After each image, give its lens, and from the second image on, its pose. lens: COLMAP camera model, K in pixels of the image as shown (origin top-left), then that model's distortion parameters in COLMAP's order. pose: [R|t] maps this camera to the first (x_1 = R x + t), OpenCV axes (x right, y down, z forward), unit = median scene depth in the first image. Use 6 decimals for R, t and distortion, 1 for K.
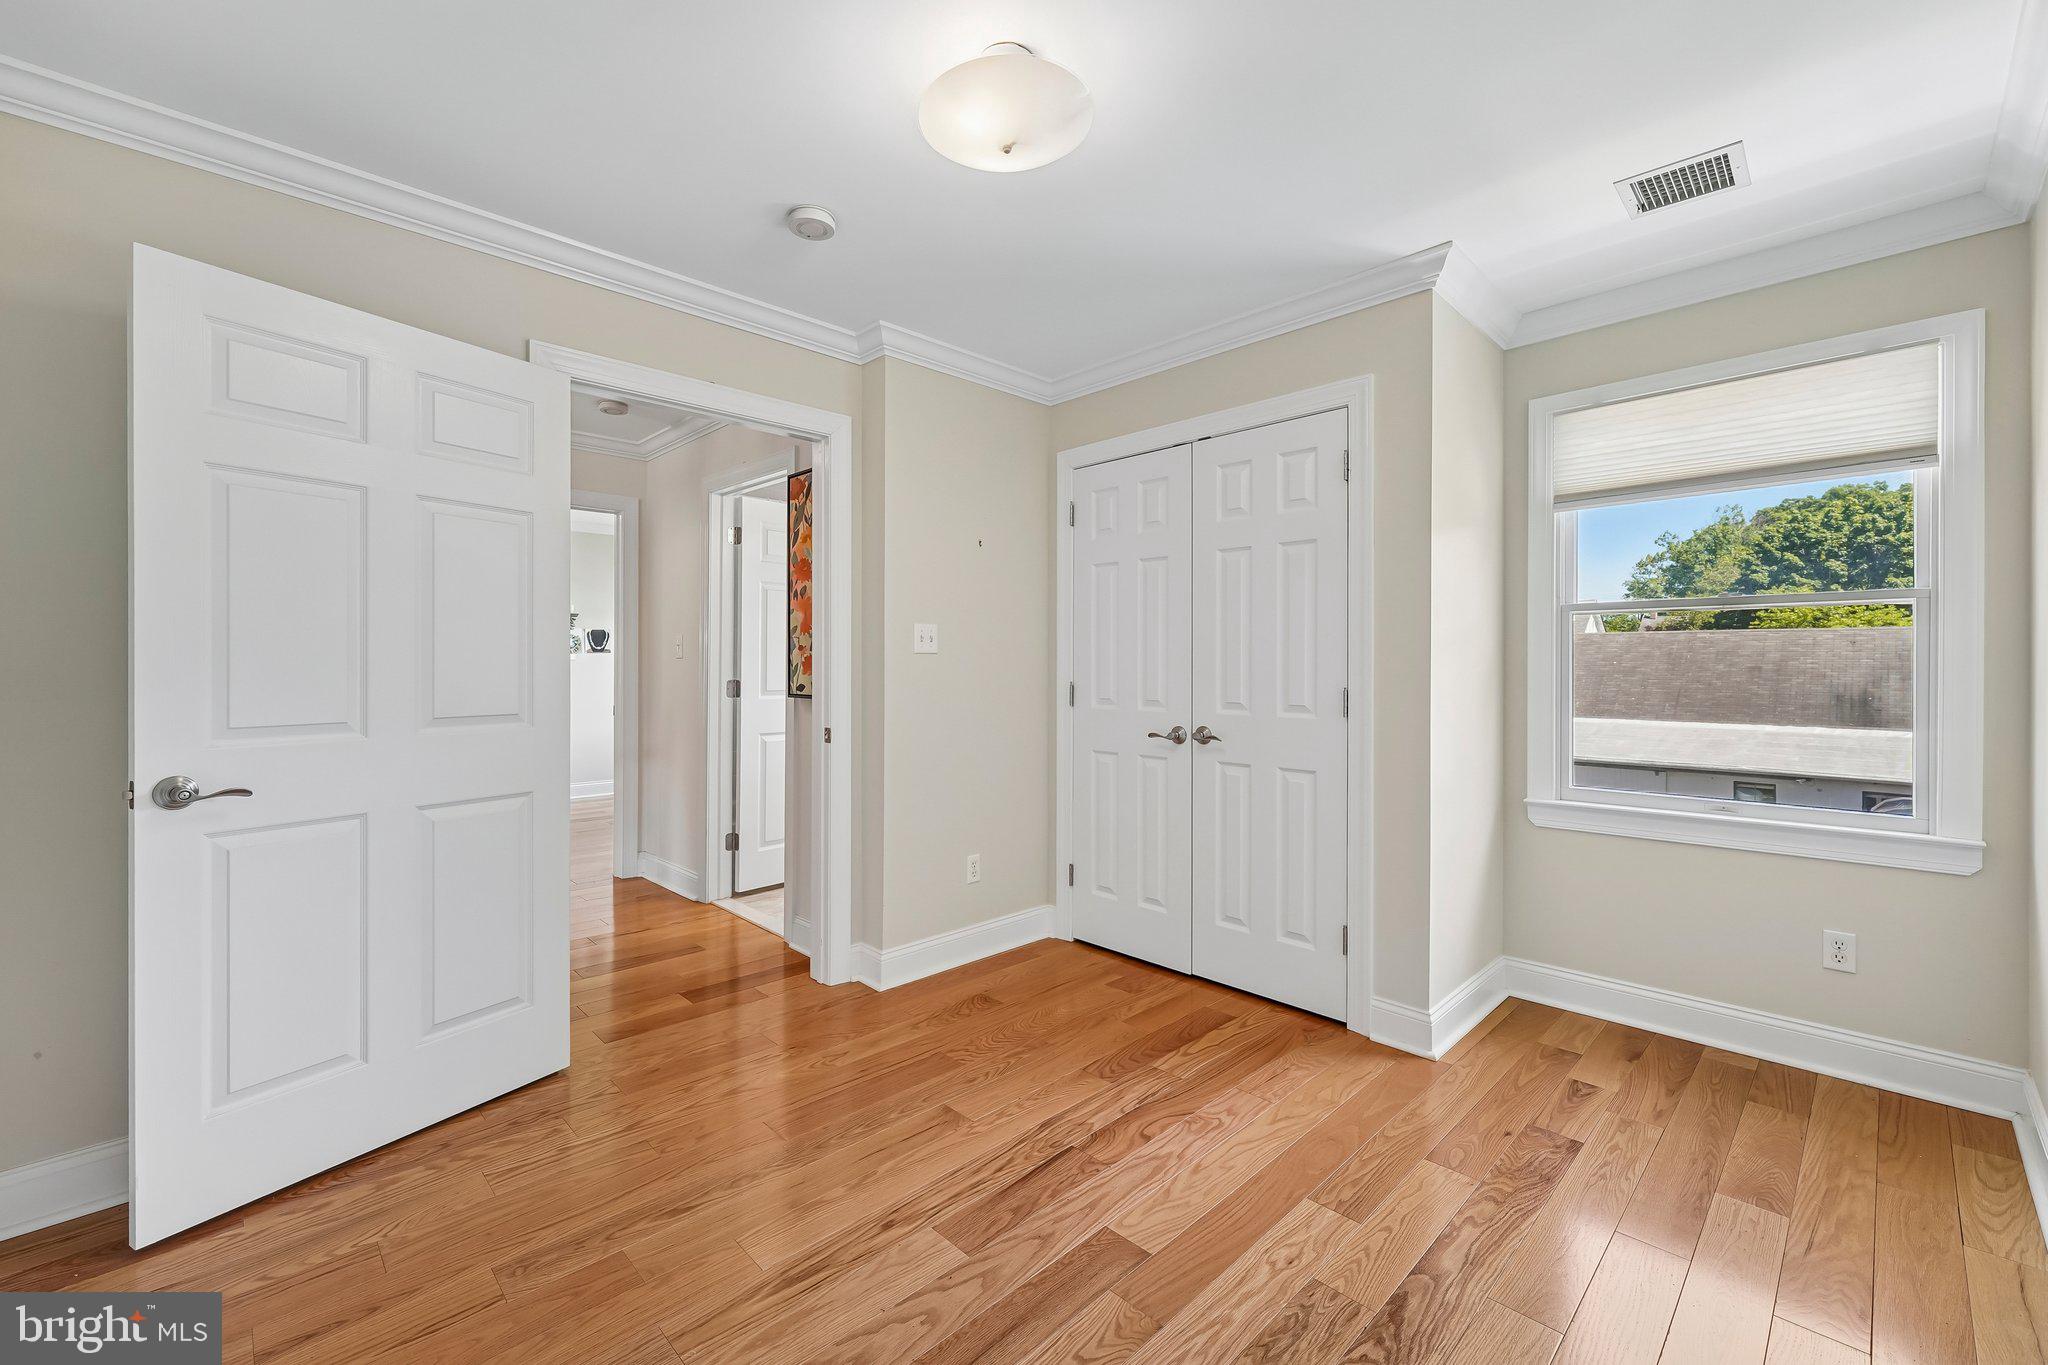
lens RADIAL K [[838.7, 0, 1015.8], [0, 838.7, 674.0], [0, 0, 1]] dist [-0.006478, 0.000851]
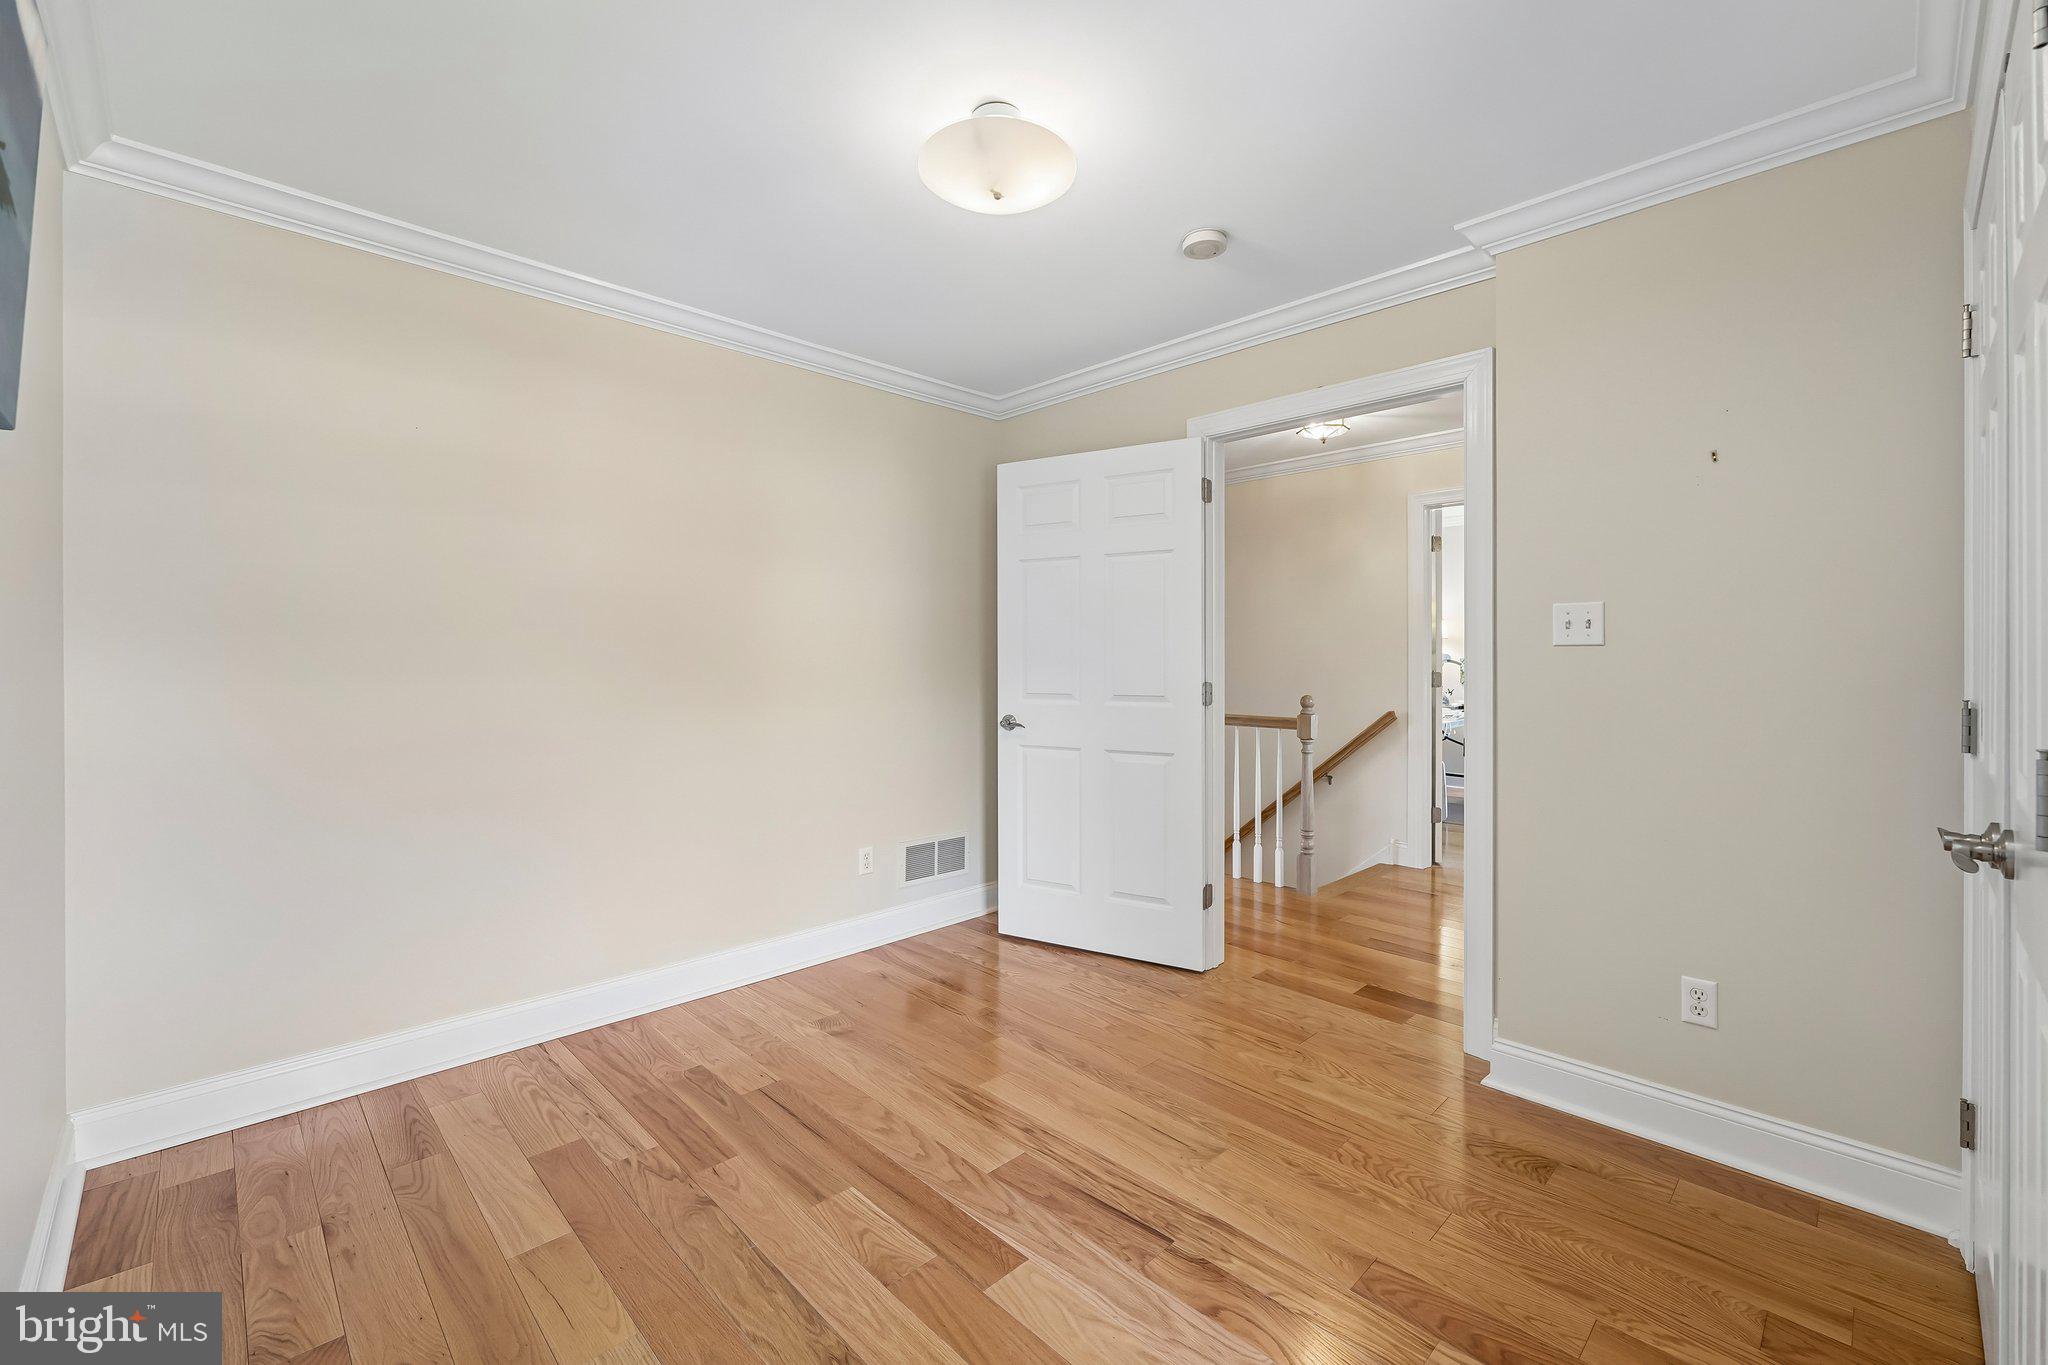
lens RADIAL K [[838.7, 0, 1018.0], [0, 838.7, 661.9], [0, 0, 1]] dist [-0.006478, 0.000851]
pose [[0.007917, 0.006018, -0.999951, 0.581689], [-0.008678, 0.999945, 0.005950, -0.011294], [0.999931, 0.008631, 0.007969, 0.540970]]
